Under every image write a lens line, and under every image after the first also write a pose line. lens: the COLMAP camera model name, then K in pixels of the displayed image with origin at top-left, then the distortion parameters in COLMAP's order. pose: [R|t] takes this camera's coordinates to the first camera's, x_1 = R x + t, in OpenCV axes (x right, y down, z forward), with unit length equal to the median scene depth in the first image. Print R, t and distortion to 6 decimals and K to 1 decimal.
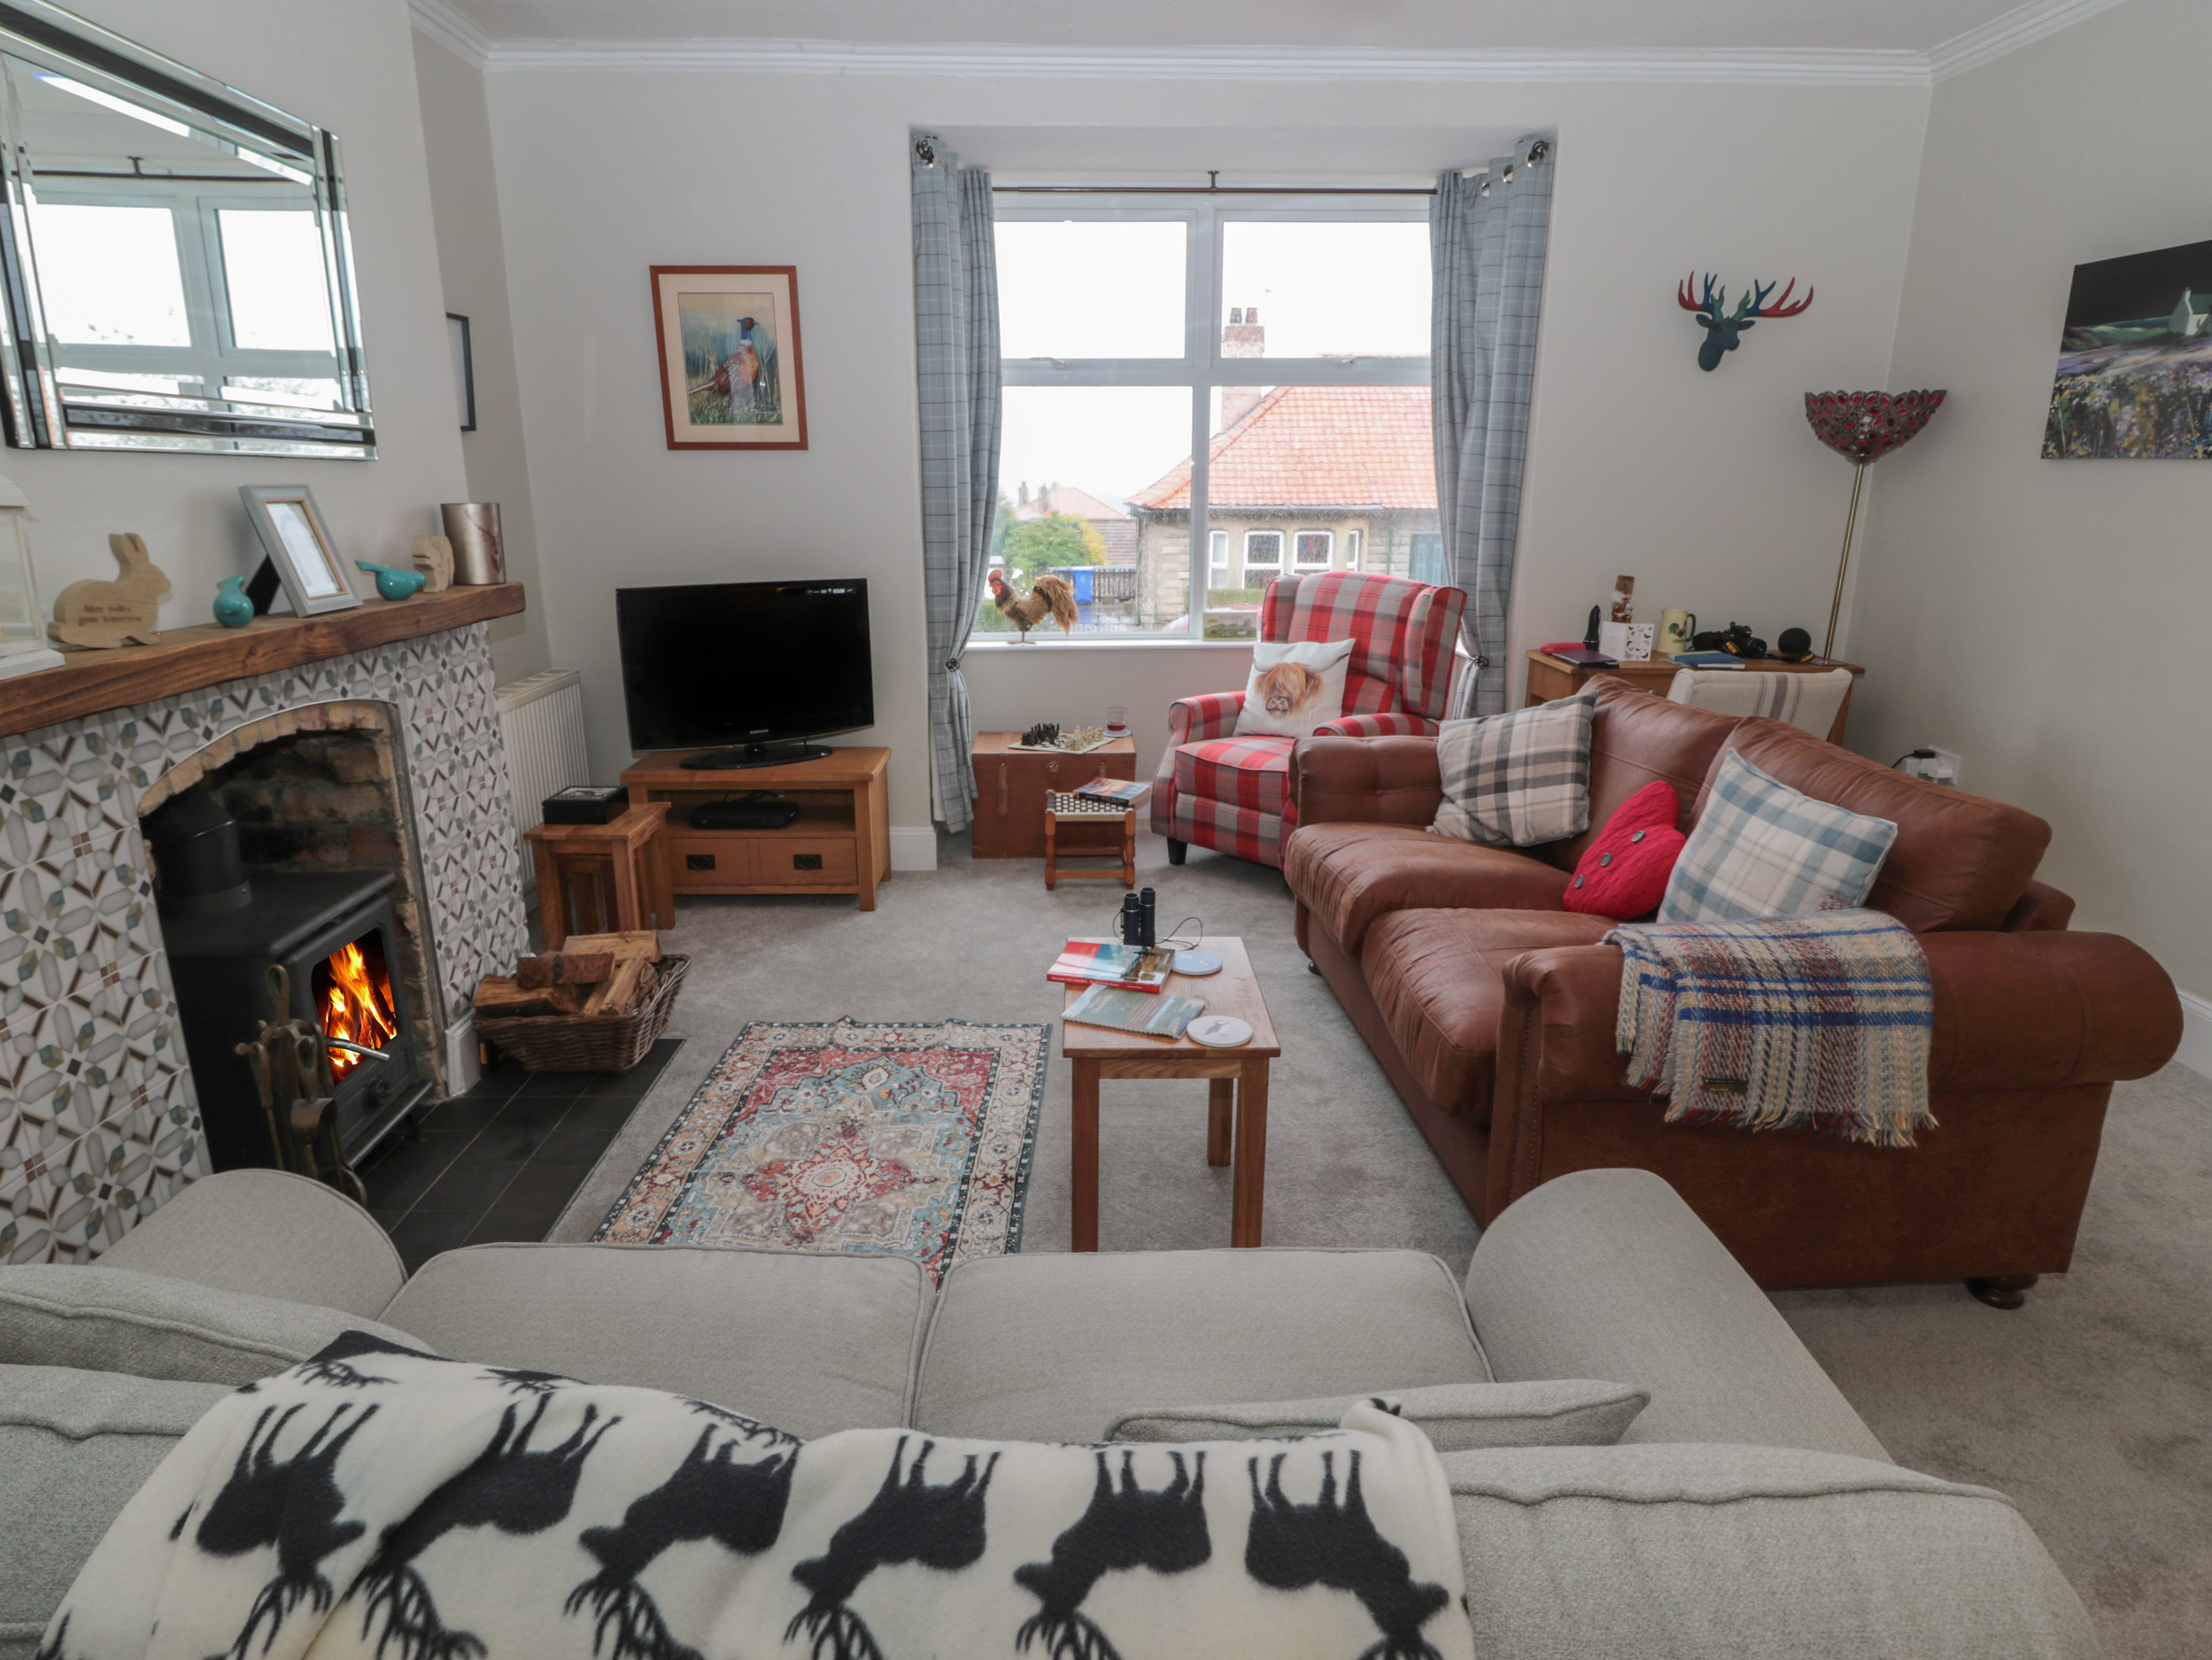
lens RADIAL K [[1235.1, 0, 1106.0], [0, 1235.1, 830.0], [0, 0, 1]] dist [0.001590, -0.015979]
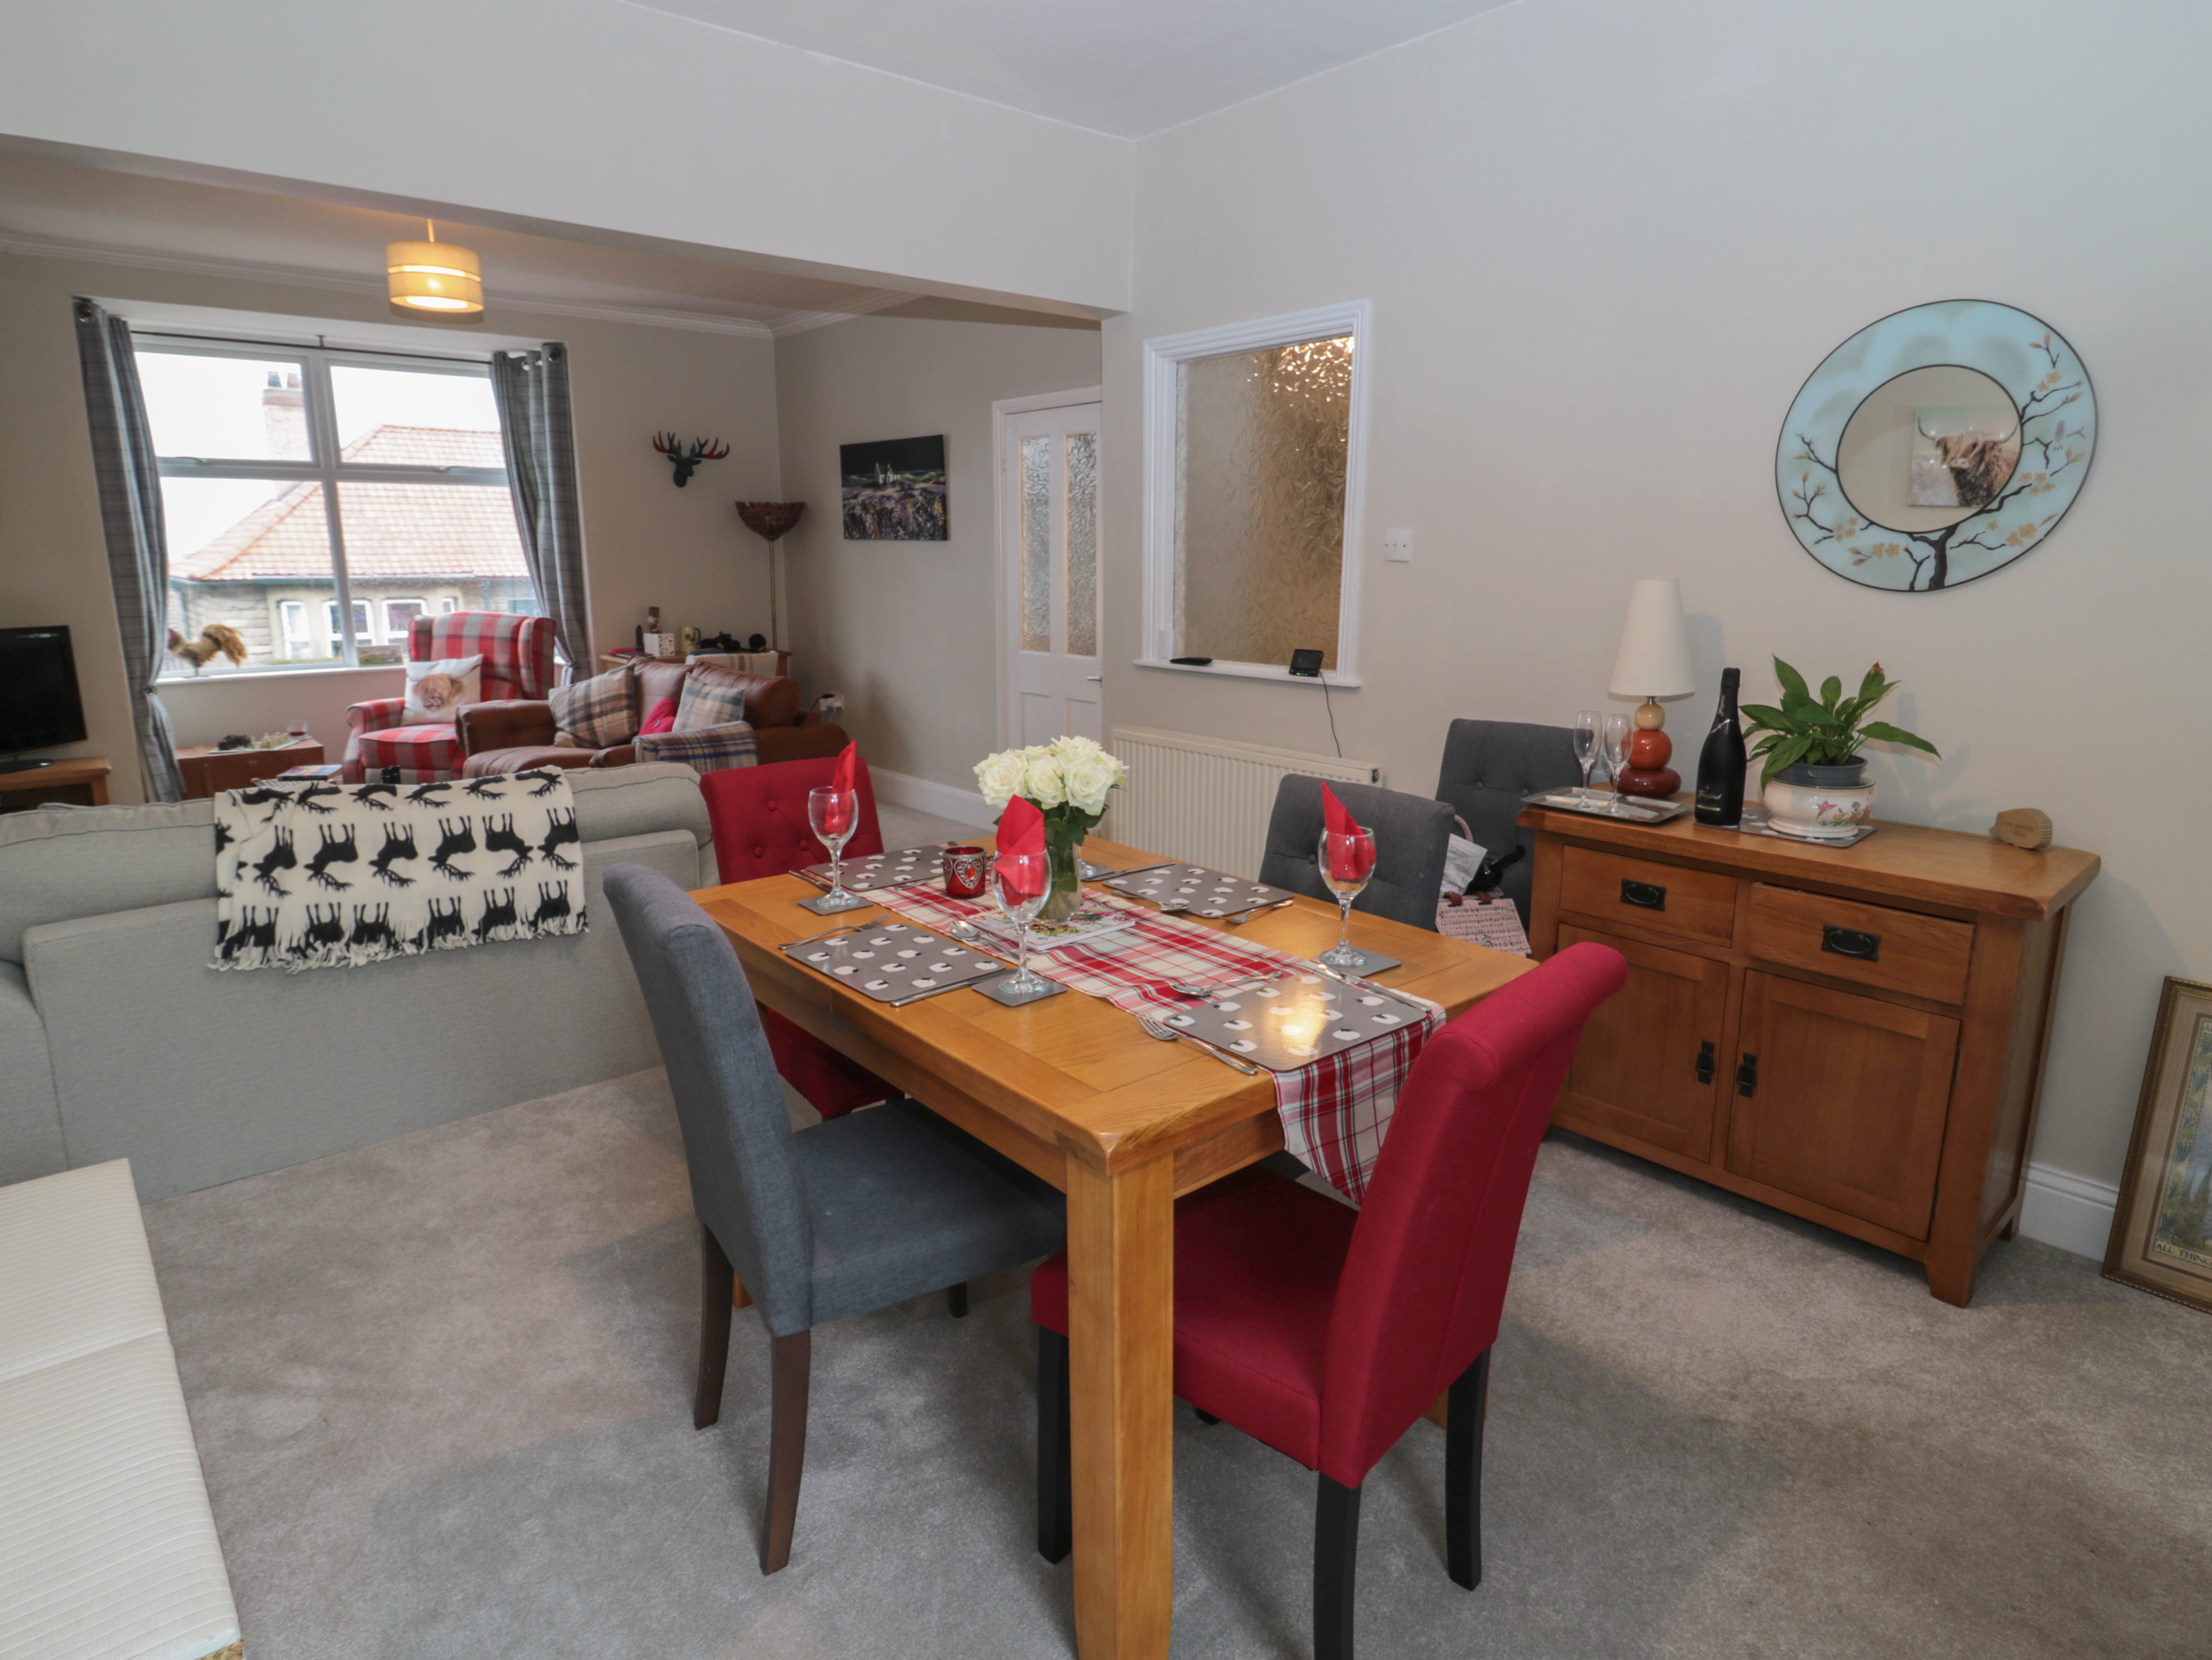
lens RADIAL K [[1235.1, 0, 1106.0], [0, 1235.1, 830.0], [0, 0, 1]] dist [0.001590, -0.015979]
pose [[0.776421, -0.136176, 0.615326, -0.198568], [0.168465, 0.985692, 0.005570, 0.214113], [-0.607280, 0.099336, 0.788253, -0.758710]]
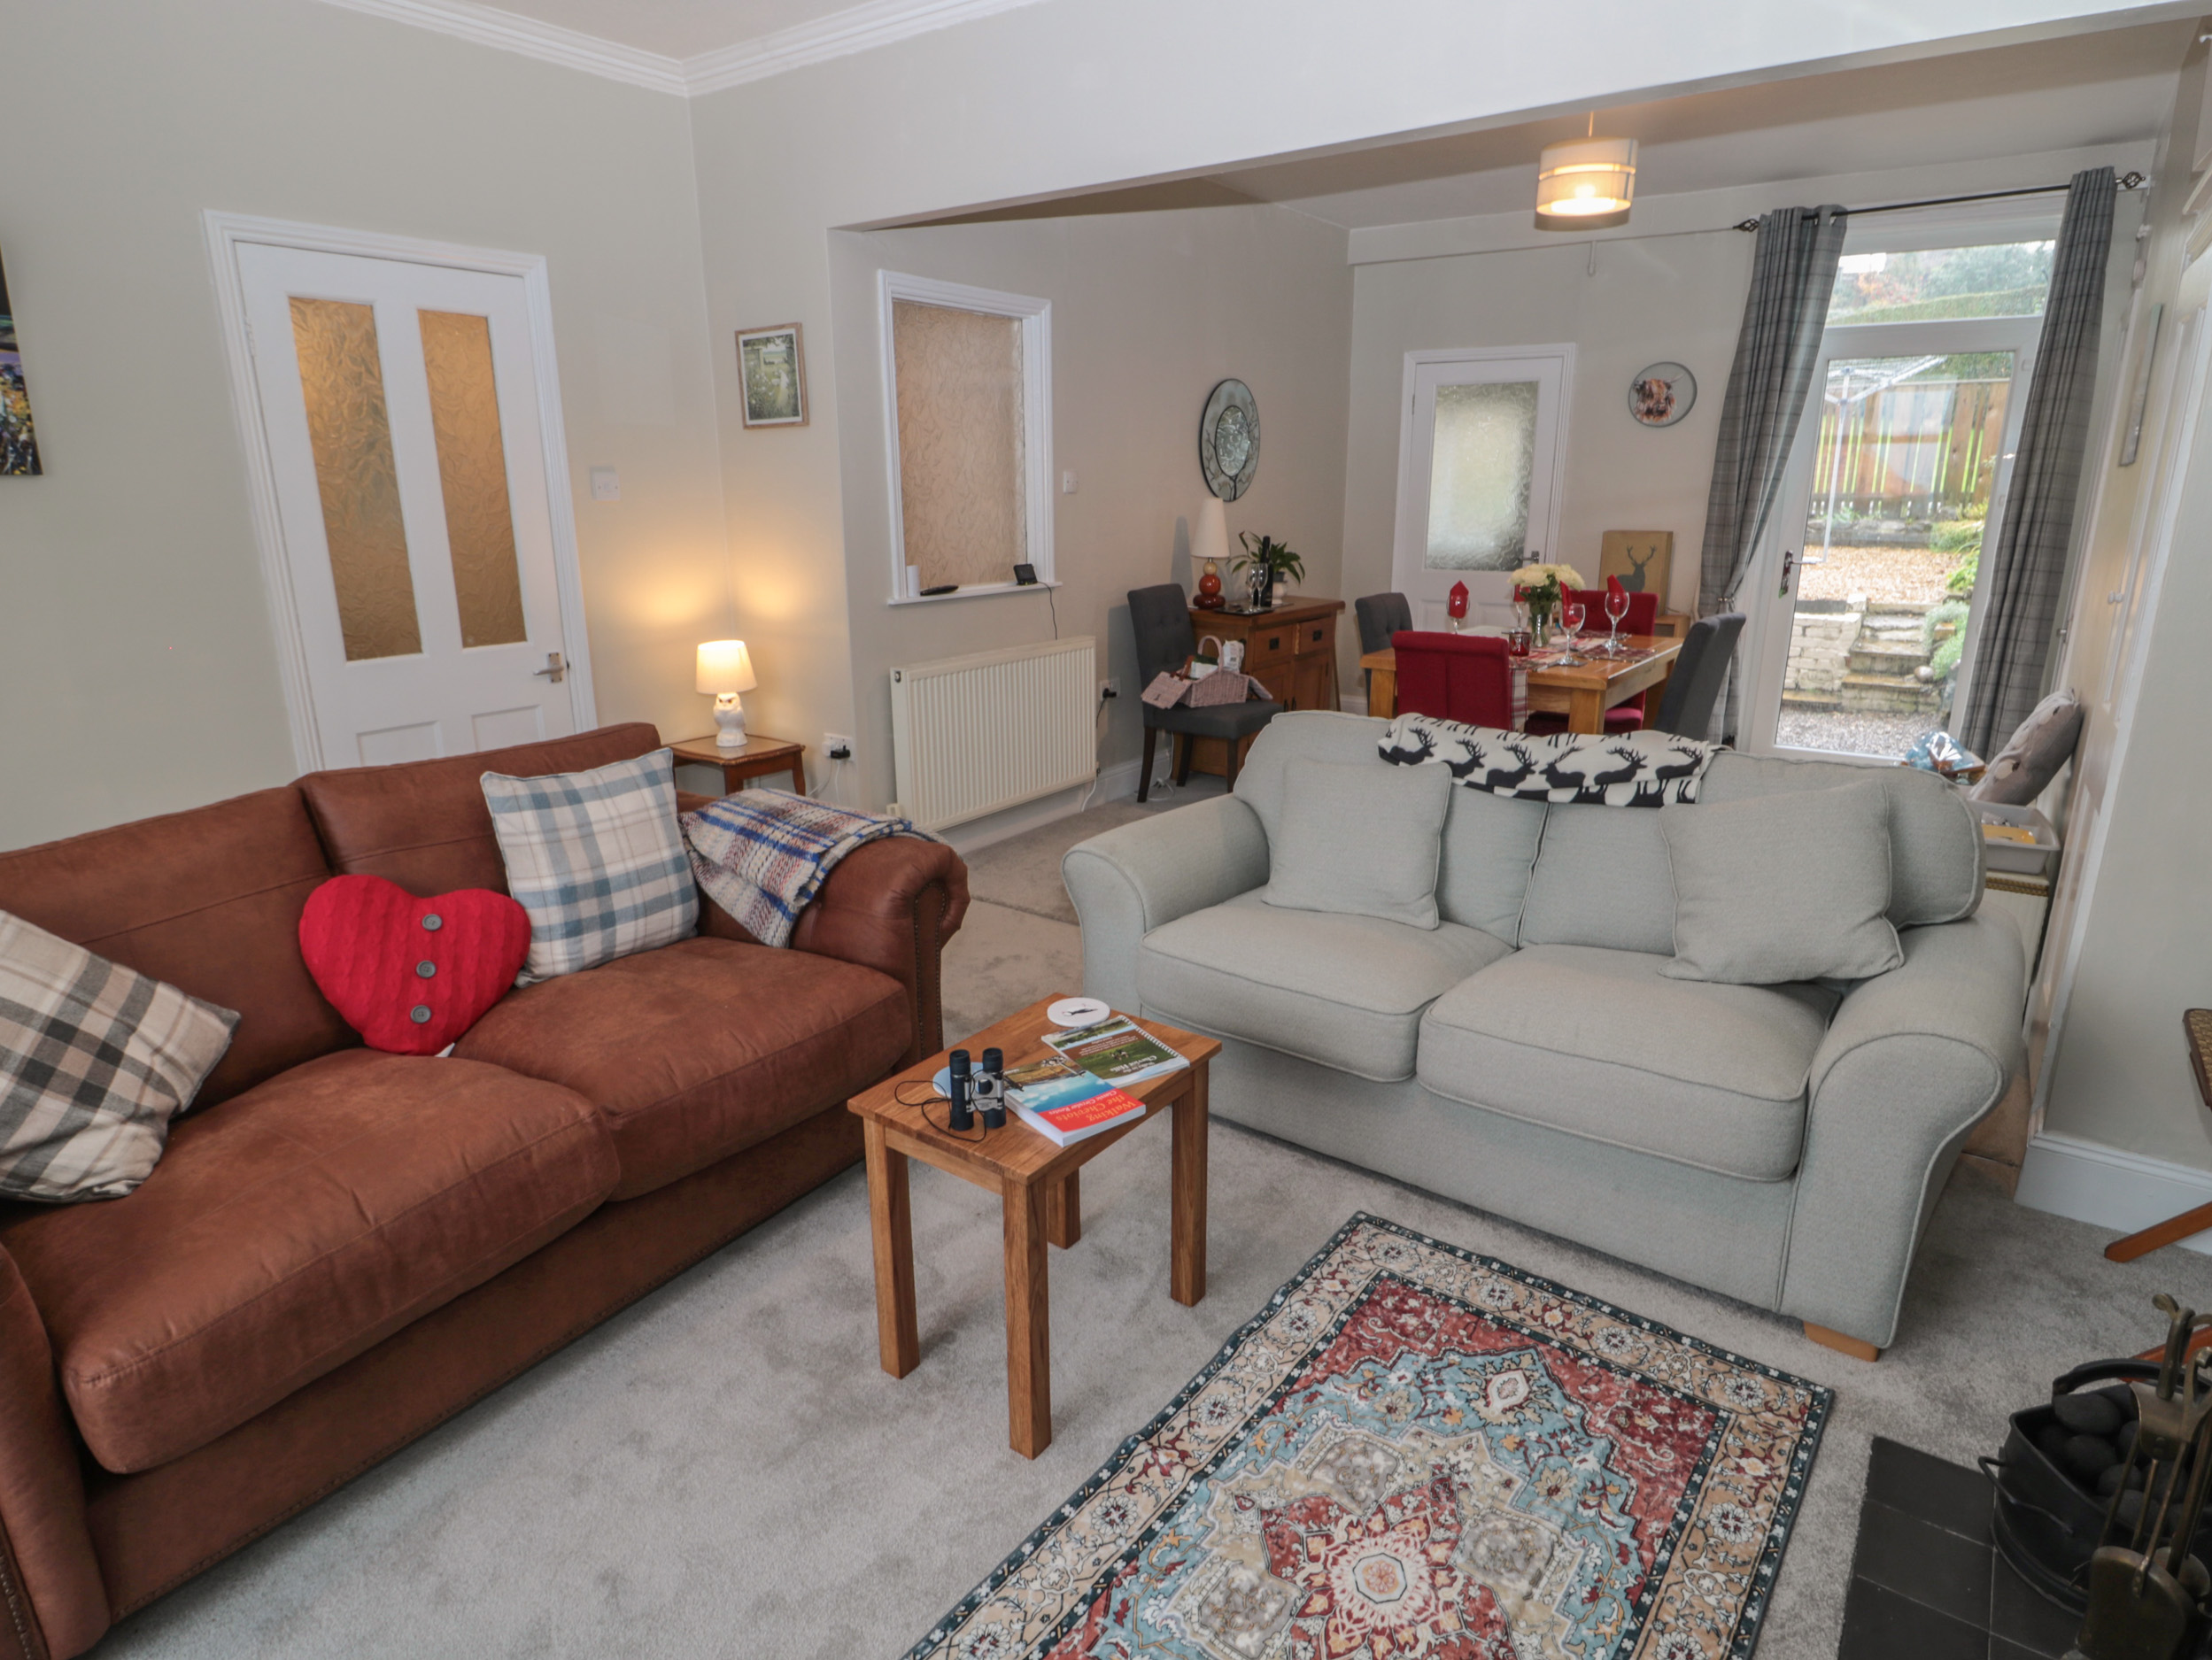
lens RADIAL K [[1235.1, 0, 1106.0], [0, 1235.1, 830.0], [0, 0, 1]] dist [0.001590, -0.015979]
pose [[-0.796744, -0.166944, 0.580800, -0.292533], [0.160891, 0.867798, 0.470149, -0.267305], [-0.582506, 0.468034, -0.664553, 0.923635]]
